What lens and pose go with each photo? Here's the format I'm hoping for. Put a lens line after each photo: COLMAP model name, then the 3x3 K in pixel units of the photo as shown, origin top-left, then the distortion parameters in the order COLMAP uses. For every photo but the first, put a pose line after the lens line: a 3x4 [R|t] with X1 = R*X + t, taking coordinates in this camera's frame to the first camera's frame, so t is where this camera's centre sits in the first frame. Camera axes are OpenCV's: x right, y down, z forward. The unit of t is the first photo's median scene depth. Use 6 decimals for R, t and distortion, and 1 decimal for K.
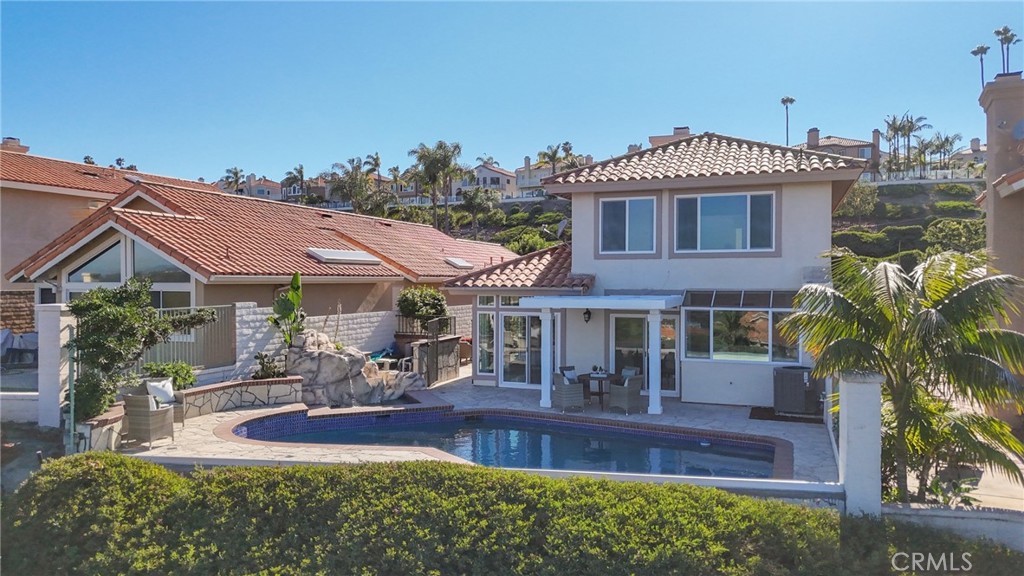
lens RADIAL K [[738.6, 0, 512.0], [0, 738.6, 288.0], [0, 0, 1]] dist [0.000840, 0.000391]
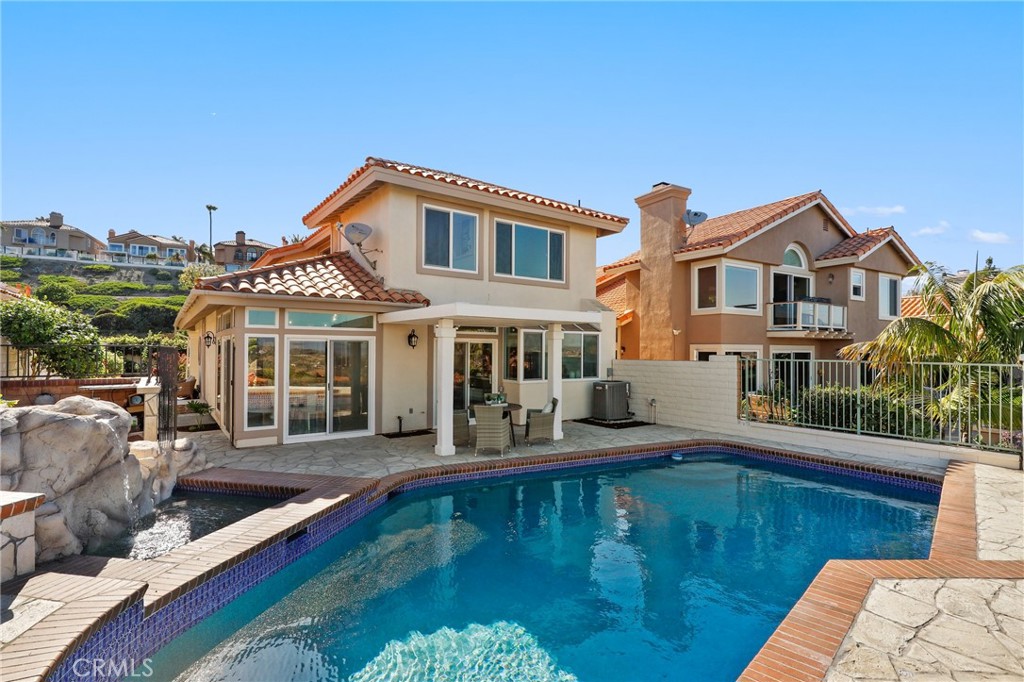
lens RADIAL K [[485.7, 0, 517.6], [0, 485.7, 343.7], [0, 0, 1]] dist [0.001527, -0.000024]
pose [[0.560161, 0.011384, 0.828306, -0.293184], [0.005740, 0.999828, -0.017623, 0.053719], [-0.828364, 0.014626, 0.559999, 0.611479]]
